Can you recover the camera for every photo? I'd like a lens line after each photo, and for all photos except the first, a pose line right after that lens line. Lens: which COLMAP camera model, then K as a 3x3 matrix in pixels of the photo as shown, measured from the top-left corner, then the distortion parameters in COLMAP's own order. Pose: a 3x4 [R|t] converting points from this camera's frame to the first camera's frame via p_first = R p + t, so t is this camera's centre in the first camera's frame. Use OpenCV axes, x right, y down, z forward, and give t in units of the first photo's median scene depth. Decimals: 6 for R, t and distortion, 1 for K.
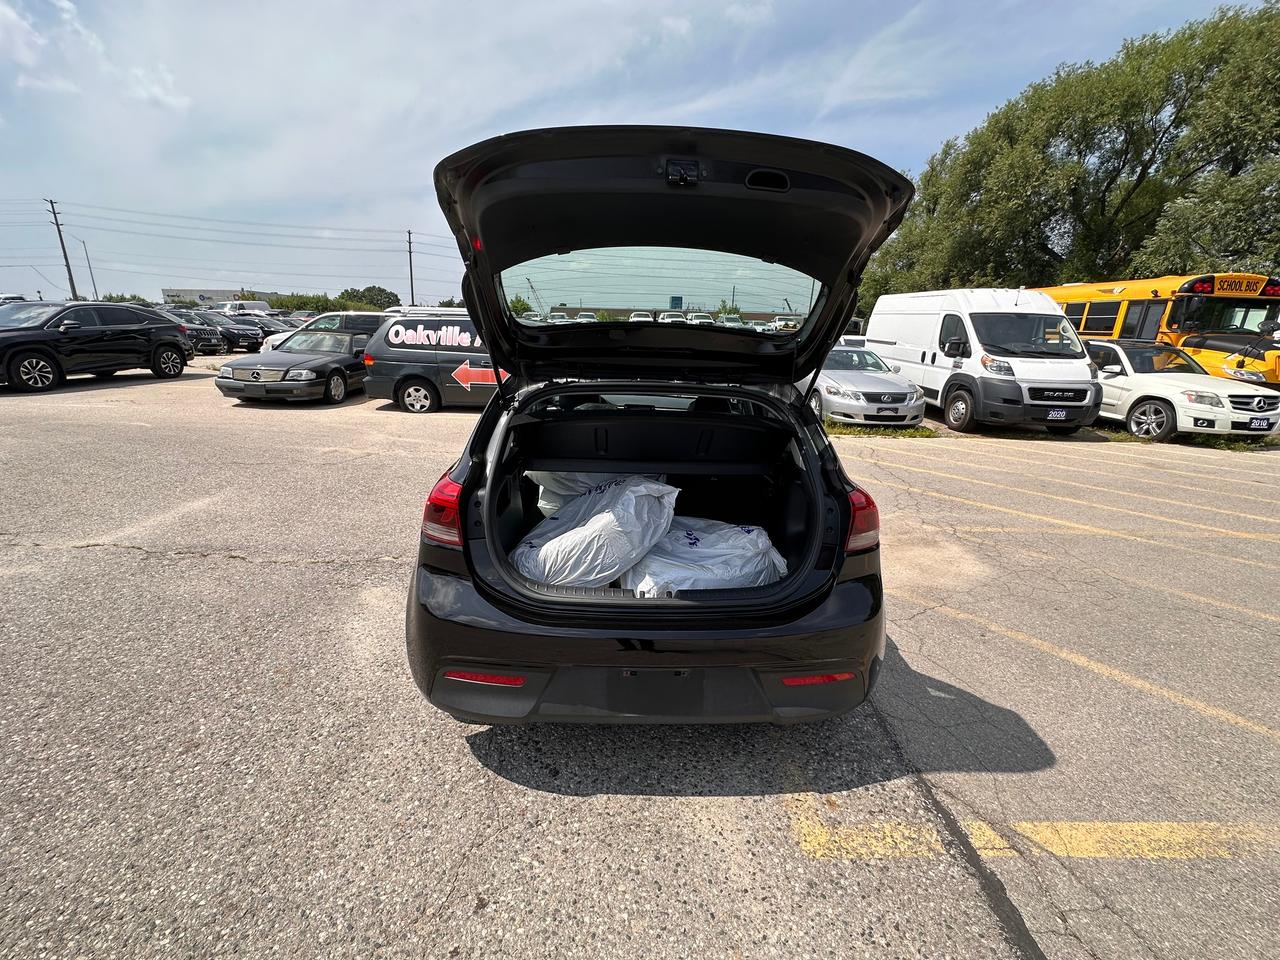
lens RADIAL K [[509.4, 0, 638.1], [0, 509.4, 485.3], [0, 0, 1]] dist [-0.001293, 0.000264]
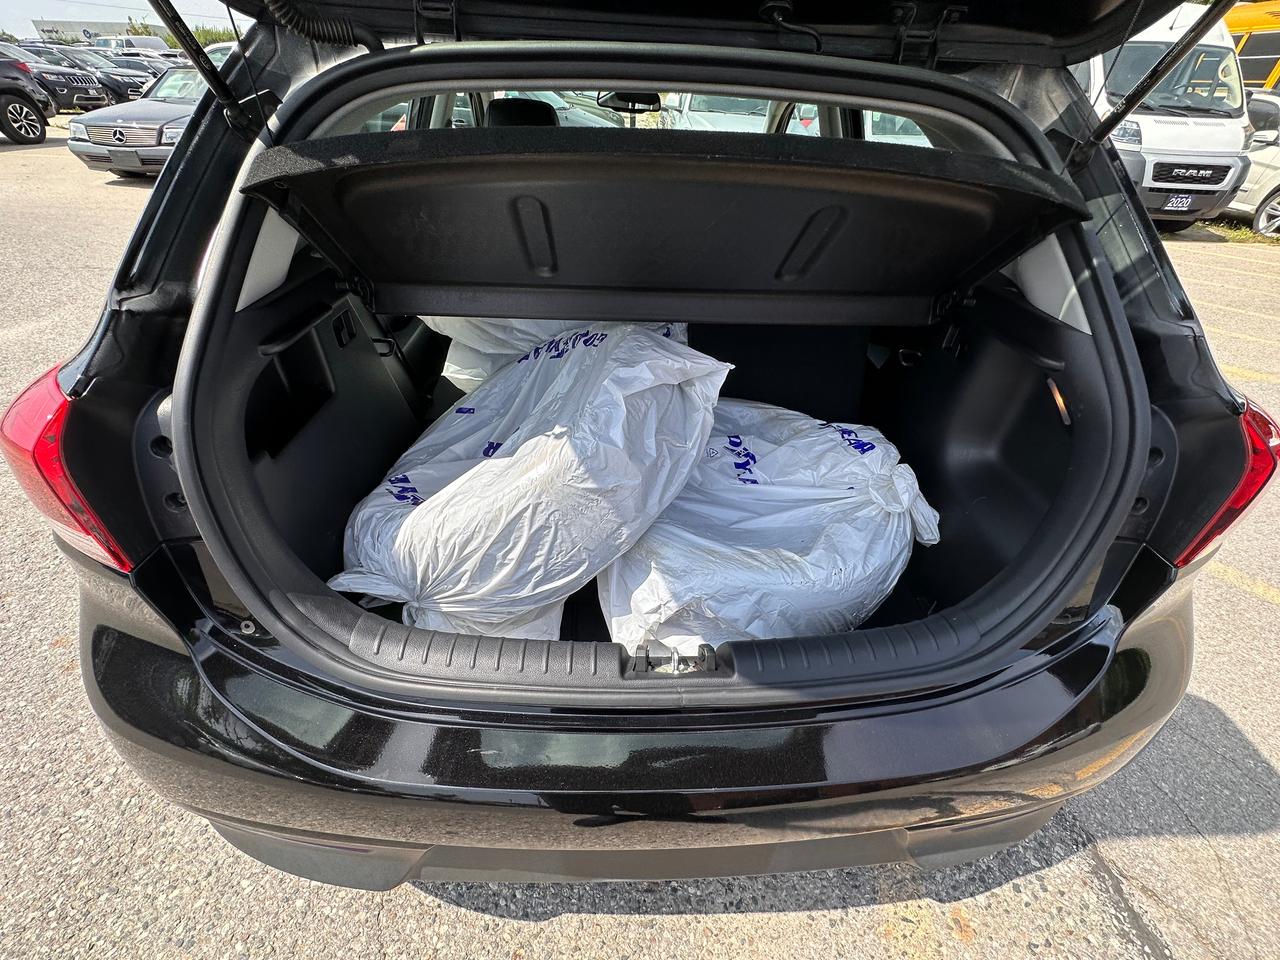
lens RADIAL K [[509.4, 0, 638.6], [0, 509.4, 481.3], [0, 0, 1]] dist [-0.001293, 0.000264]
pose [[0.999974, 0.003514, 0.006230, 0.001729], [-0.005486, 0.935668, 0.352838, -0.052671], [-0.004590, -0.352863, 0.935664, 0.570041]]
